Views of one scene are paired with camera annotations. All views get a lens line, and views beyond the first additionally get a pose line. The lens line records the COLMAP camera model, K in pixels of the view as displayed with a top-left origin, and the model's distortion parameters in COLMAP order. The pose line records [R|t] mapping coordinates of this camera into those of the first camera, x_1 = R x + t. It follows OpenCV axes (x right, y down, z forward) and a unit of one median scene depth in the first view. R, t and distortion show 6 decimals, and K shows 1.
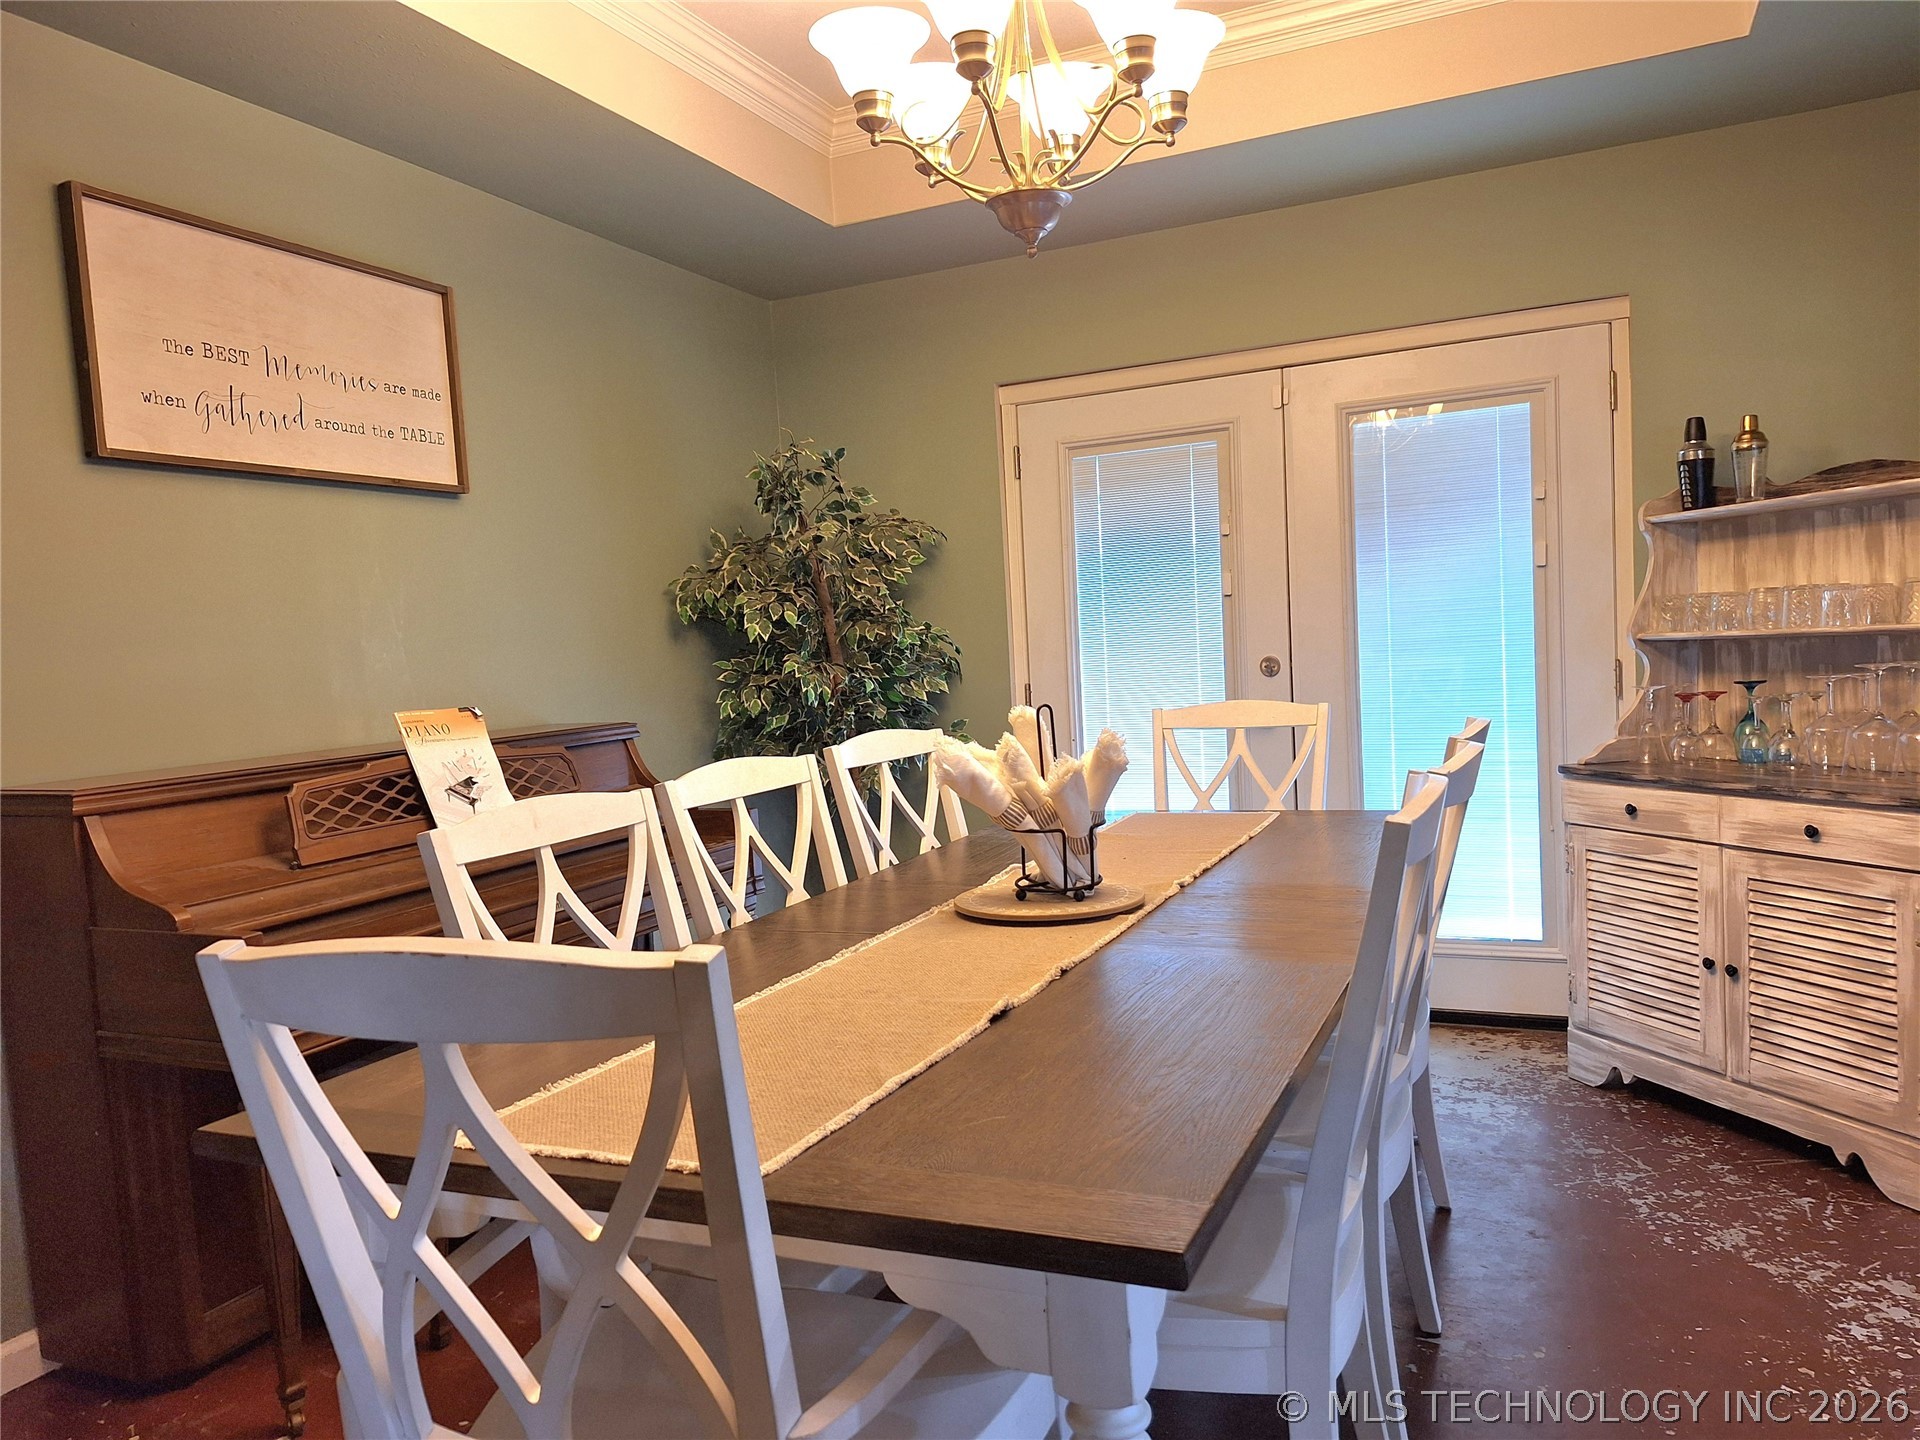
lens RADIAL K [[1394.1, 0, 961.3], [0, 1394.1, 761.9], [0, 0, 1]] dist [0.072728, -0.100834]
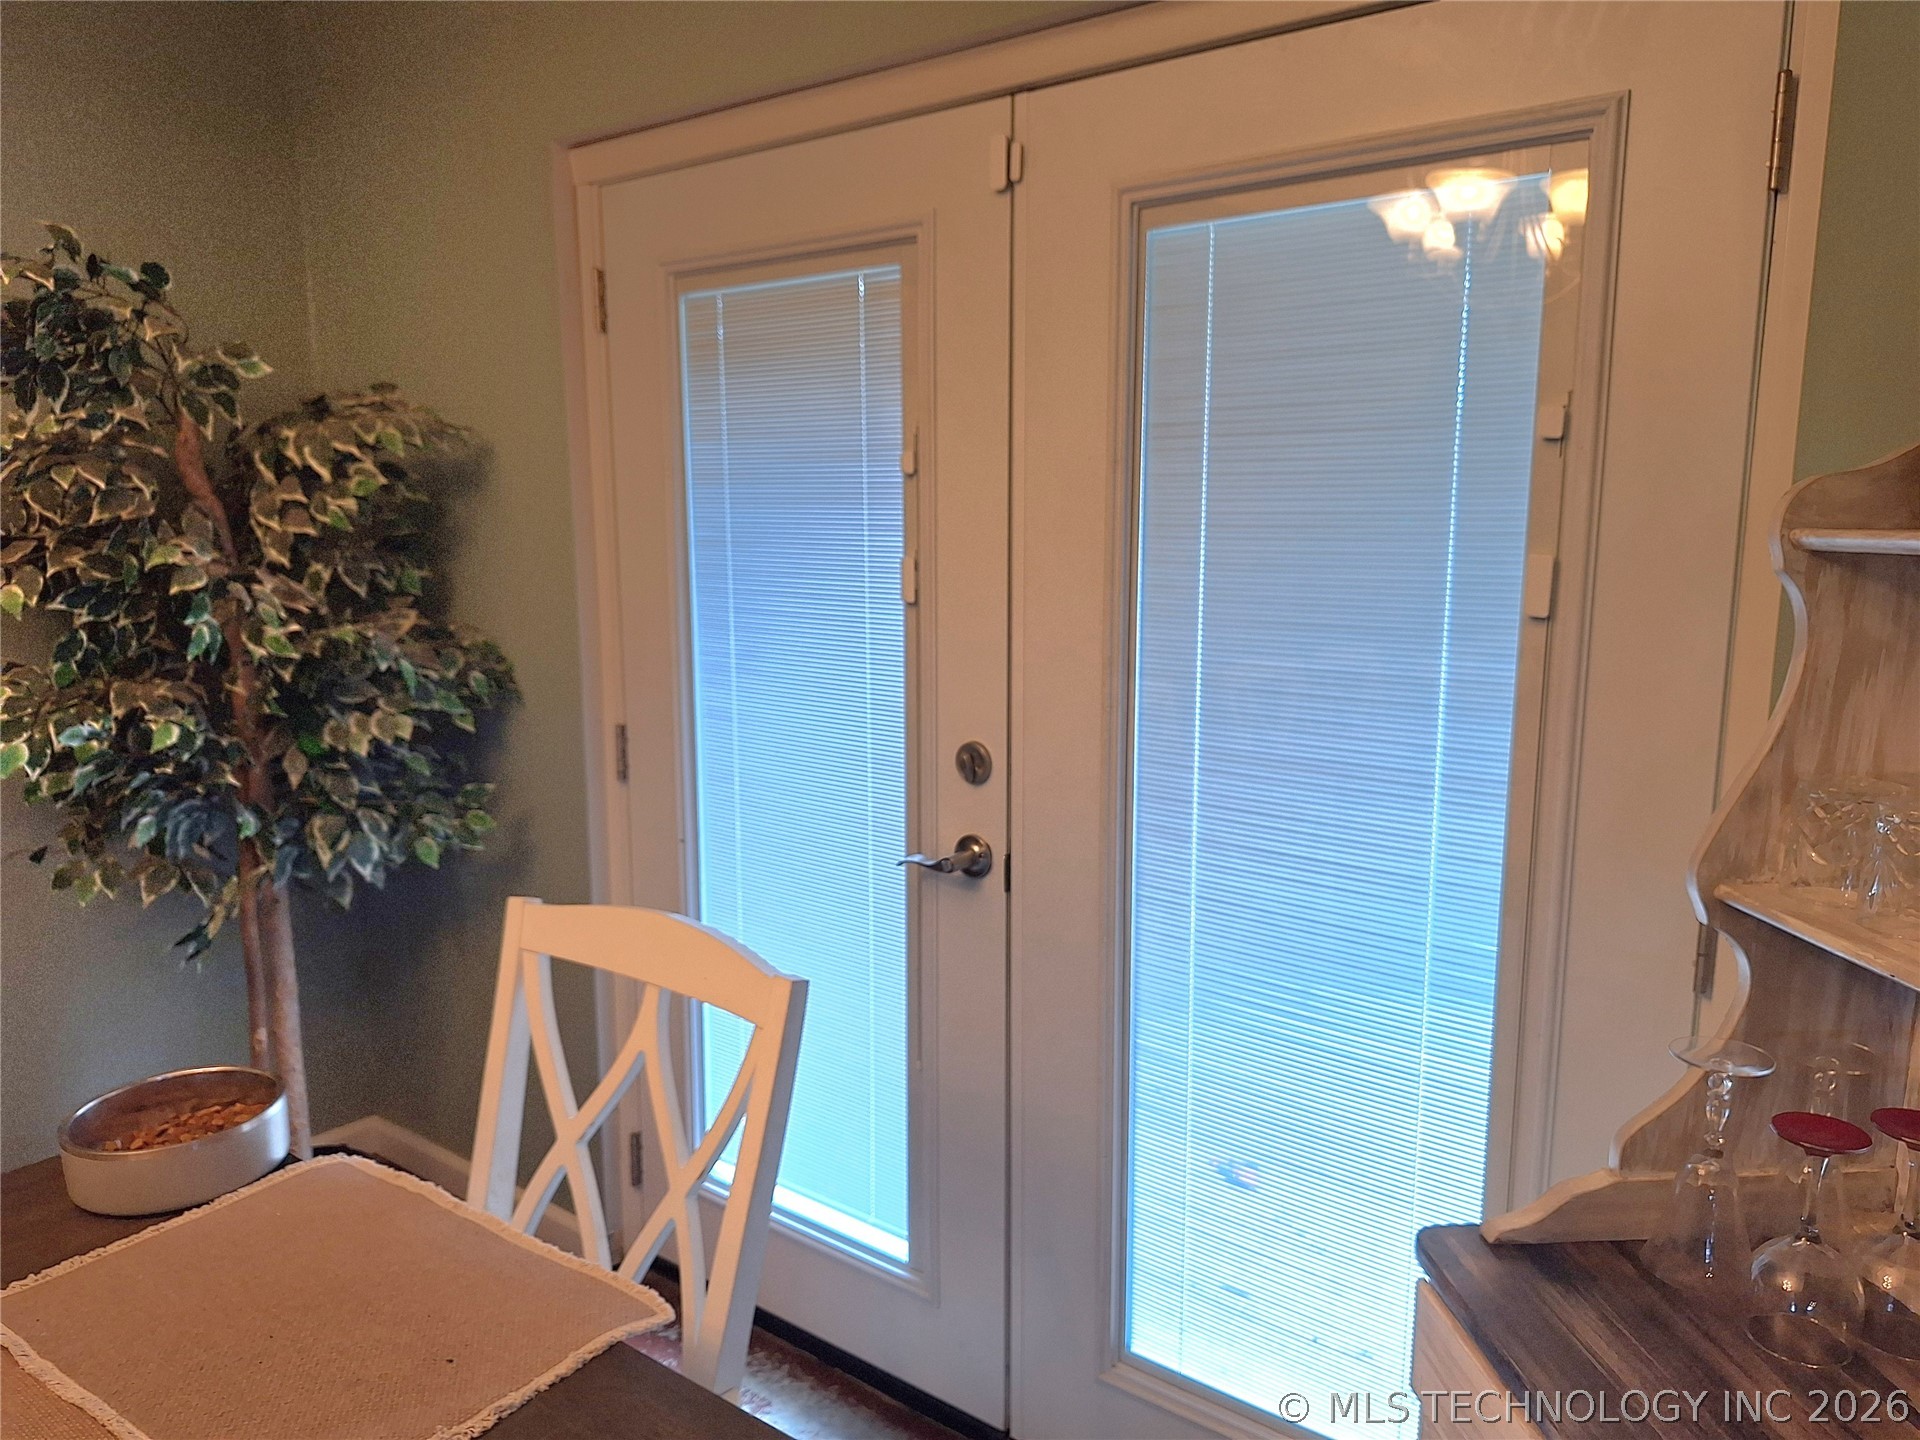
lens RADIAL K [[1380.2, 0, 967.3], [0, 1380.2, 754.3], [0, 0, 1]] dist [0.097132, -0.106534]
pose [[0.969759, 0.095033, -0.224801, 0.405173], [-0.070121, 0.990732, 0.116333, -0.156603], [0.233773, -0.097051, 0.967435, 0.684519]]
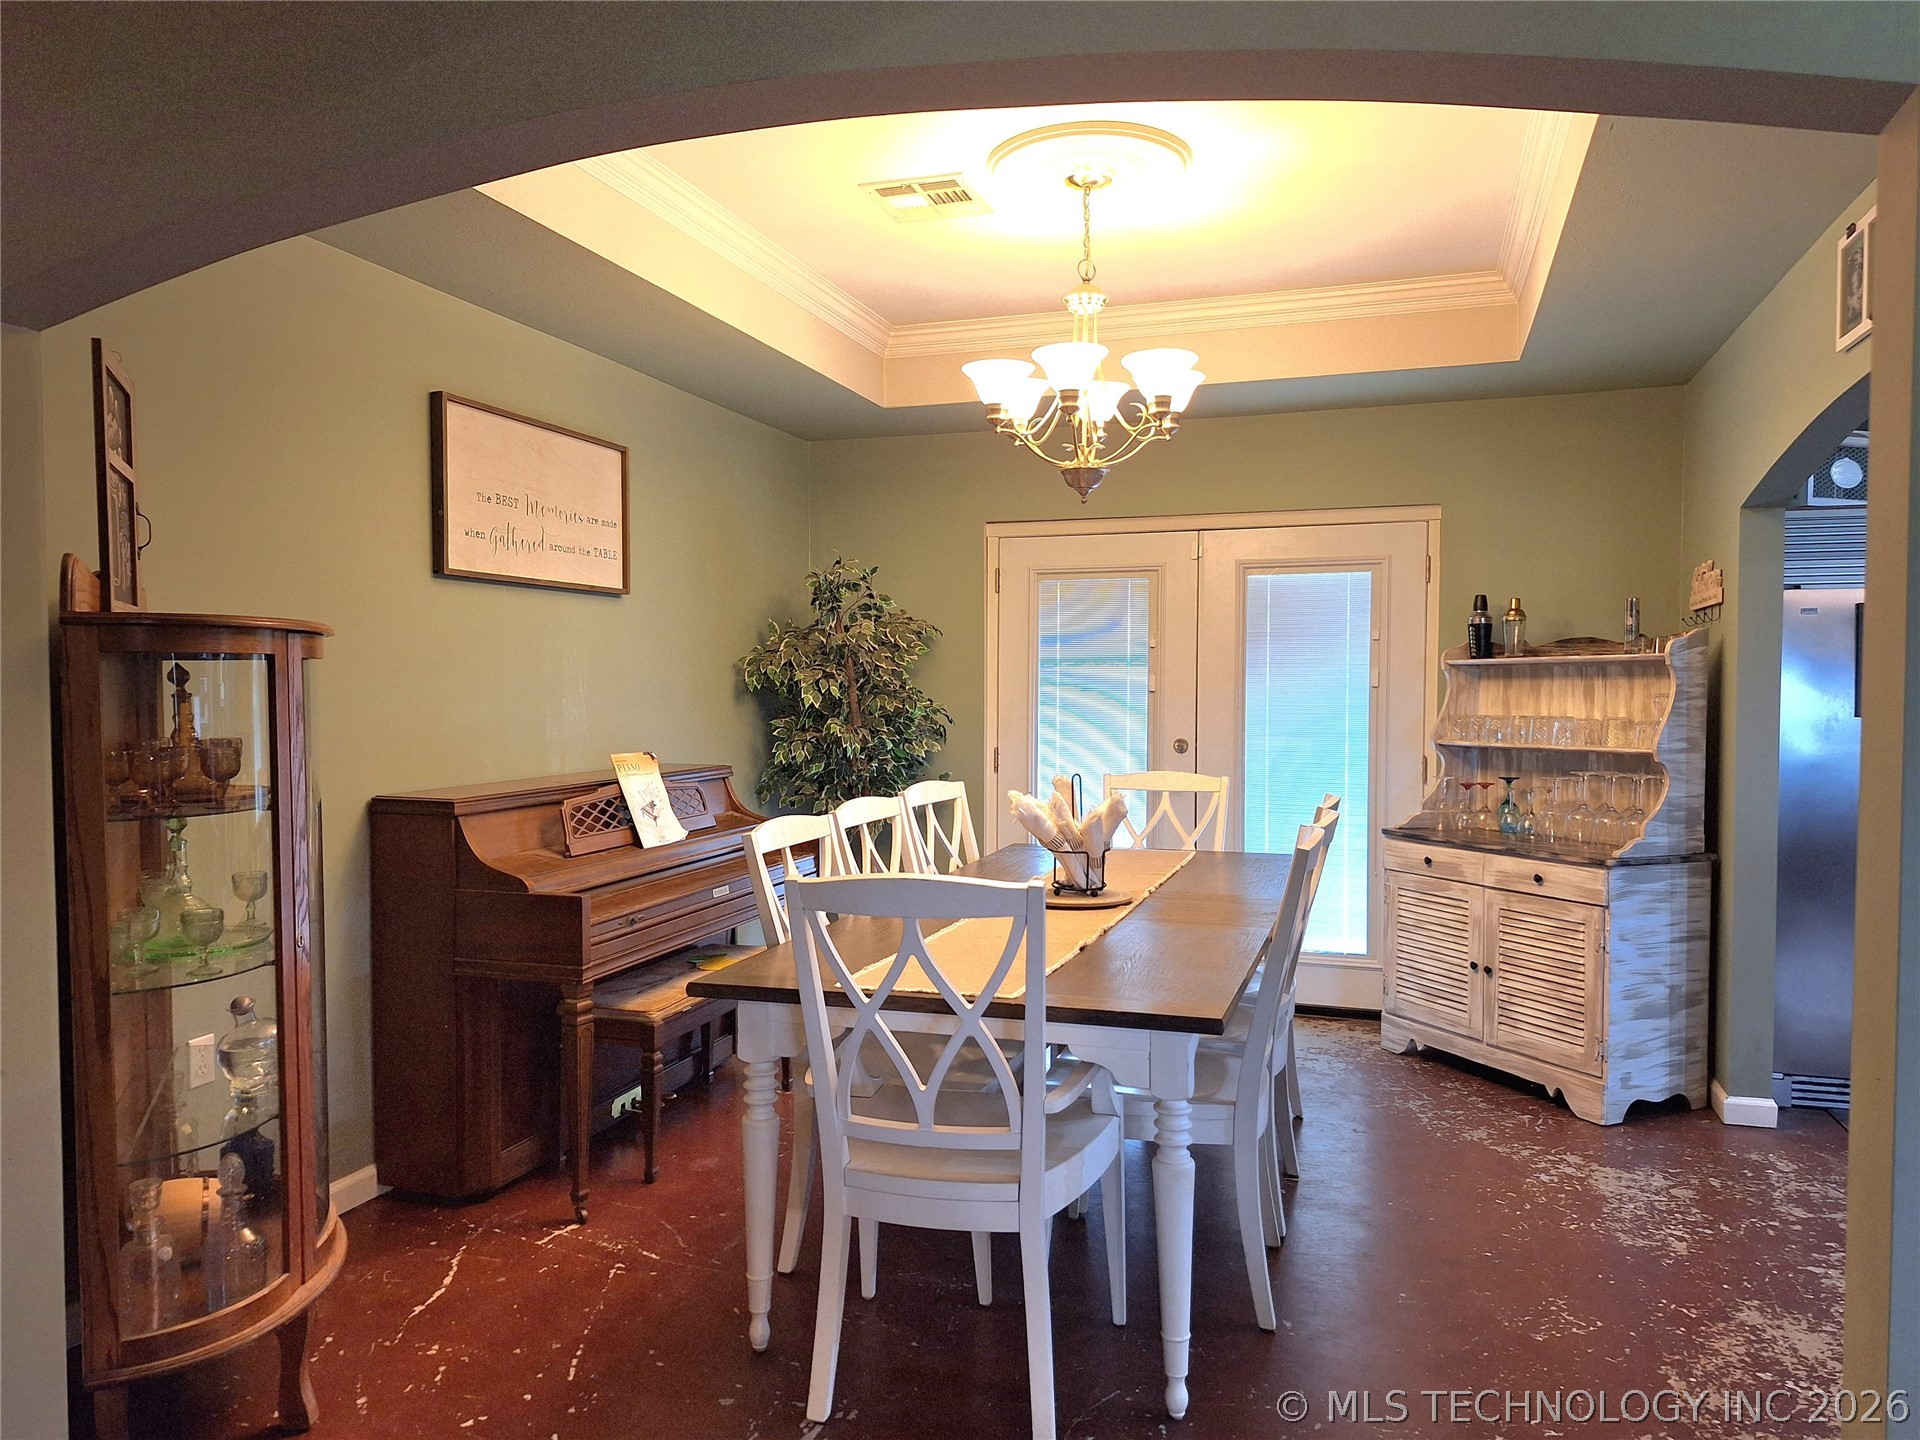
lens RADIAL K [[1380.2, 0, 967.3], [0, 1380.2, 754.3], [0, 0, 1]] dist [0.097132, -0.106534]
pose [[0.992793, 0.051907, 0.108016, -0.162228], [-0.047965, 0.998096, -0.038784, 0.002473], [-0.109823, 0.033323, 0.993392, -0.388564]]
